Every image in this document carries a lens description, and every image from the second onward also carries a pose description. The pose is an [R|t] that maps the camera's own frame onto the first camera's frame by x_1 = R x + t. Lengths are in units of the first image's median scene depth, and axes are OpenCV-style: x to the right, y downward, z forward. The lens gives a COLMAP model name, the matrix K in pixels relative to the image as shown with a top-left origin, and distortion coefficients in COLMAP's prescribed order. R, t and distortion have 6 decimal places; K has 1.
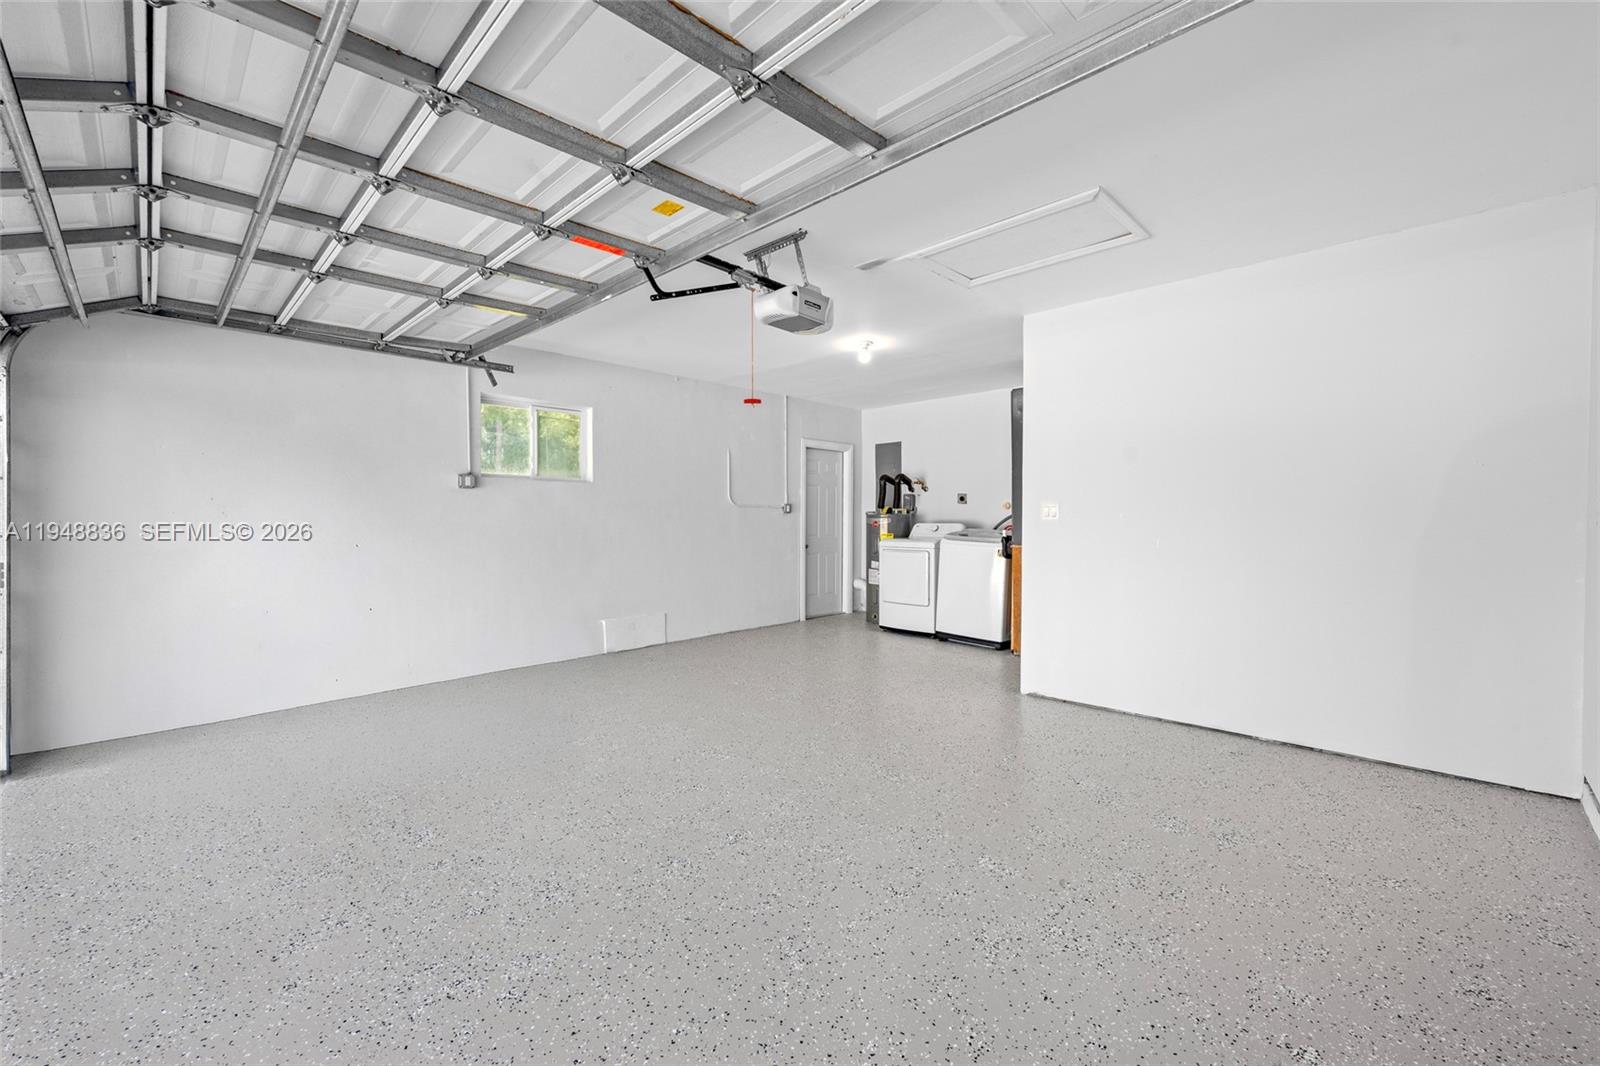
lens RADIAL K [[652.7, 0, 786.4], [0, 652.7, 514.7], [0, 0, 1]] dist [-0.000497, -0.000074]
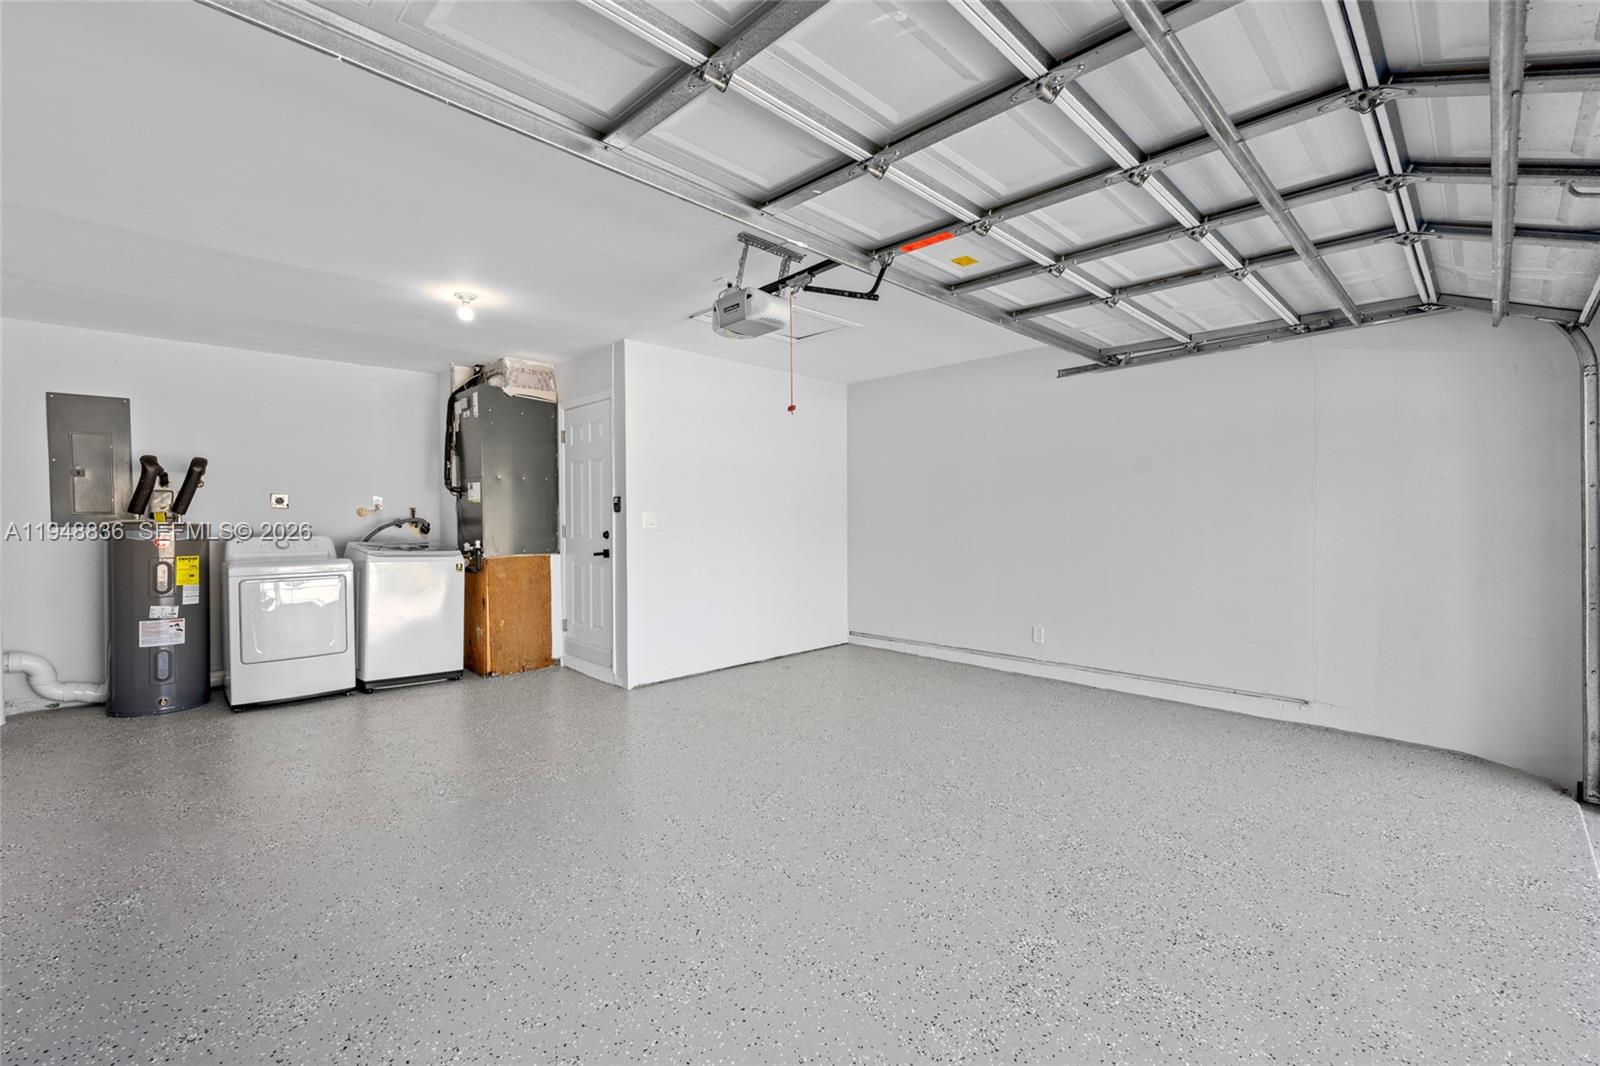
lens RADIAL K [[684.6, 0, 802.8], [0, 684.6, 521.7], [0, 0, 1]] dist [-0.002528, -0.000238]
pose [[-0.006519, -0.005429, 0.999964, -0.781008], [0.004047, 0.999977, 0.005455, -0.008193], [-0.999971, 0.004082, -0.006497, 0.732256]]
